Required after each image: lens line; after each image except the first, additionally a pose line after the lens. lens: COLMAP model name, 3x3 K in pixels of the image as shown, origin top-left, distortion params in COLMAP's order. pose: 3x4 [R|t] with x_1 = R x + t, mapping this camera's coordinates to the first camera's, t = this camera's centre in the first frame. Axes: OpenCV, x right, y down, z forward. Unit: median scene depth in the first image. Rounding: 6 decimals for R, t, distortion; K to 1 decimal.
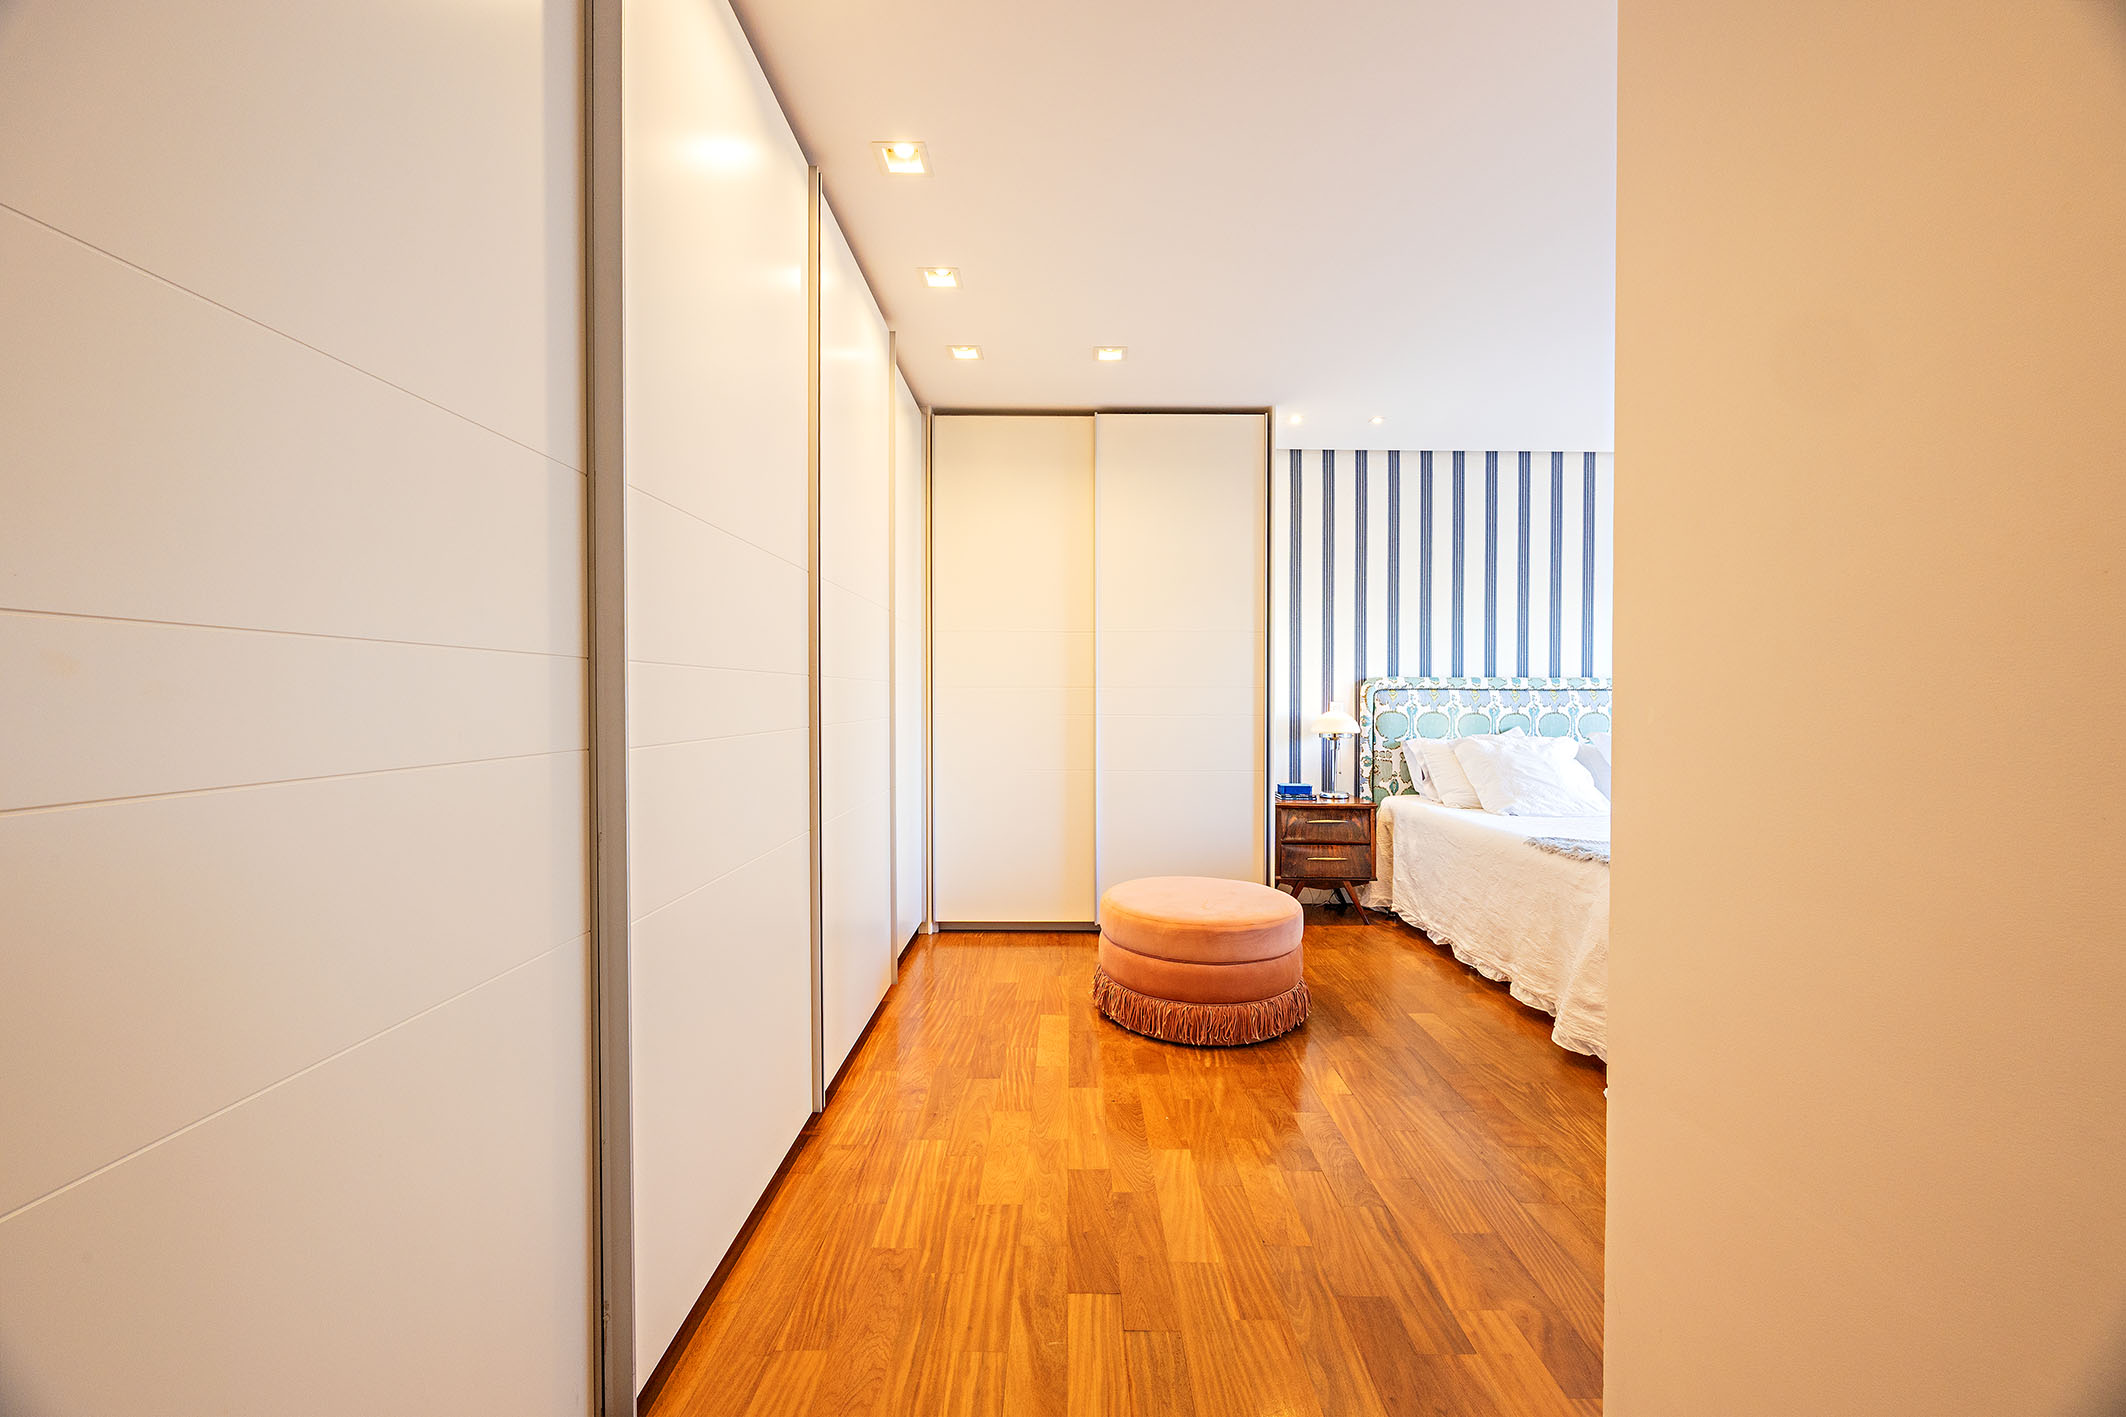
lens RADIAL K [[848.2, 0, 1014.3], [0, 848.2, 707.5], [0, 0, 1]] dist [0.000072, 0.000022]
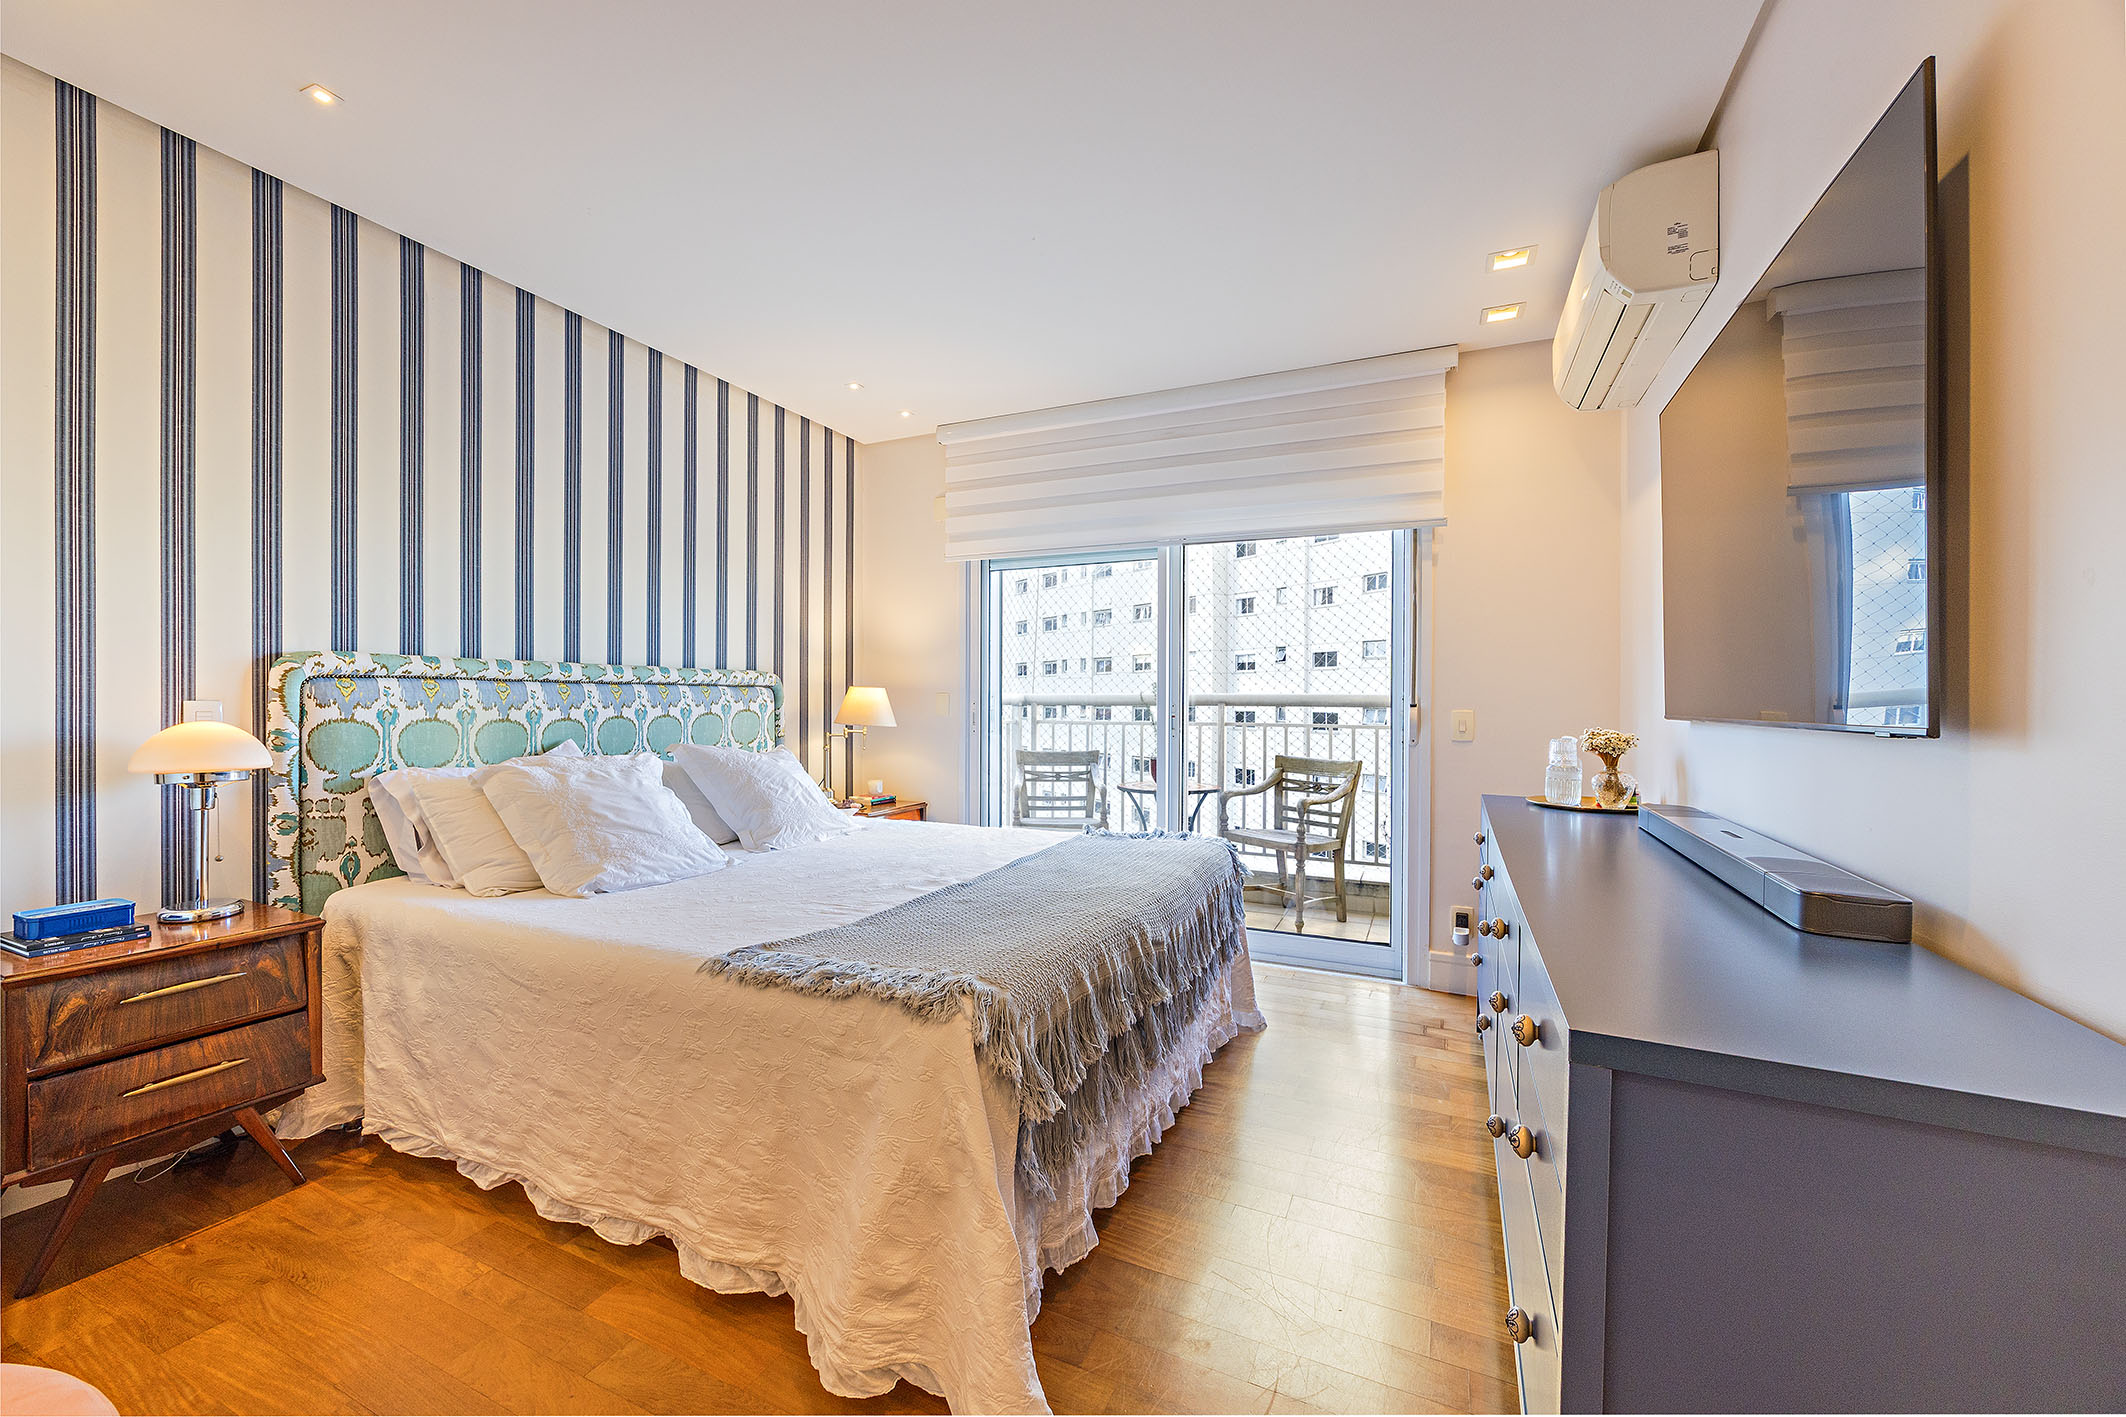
lens RADIAL K [[848.2, 0, 1014.3], [0, 848.2, 707.5], [0, 0, 1]] dist [0.000072, 0.000022]
pose [[0.398950, -0.008102, 0.916937, 0.143915], [0.004319, 0.999966, 0.006957, -0.004523], [-0.916962, 0.001184, 0.398972, 0.442169]]
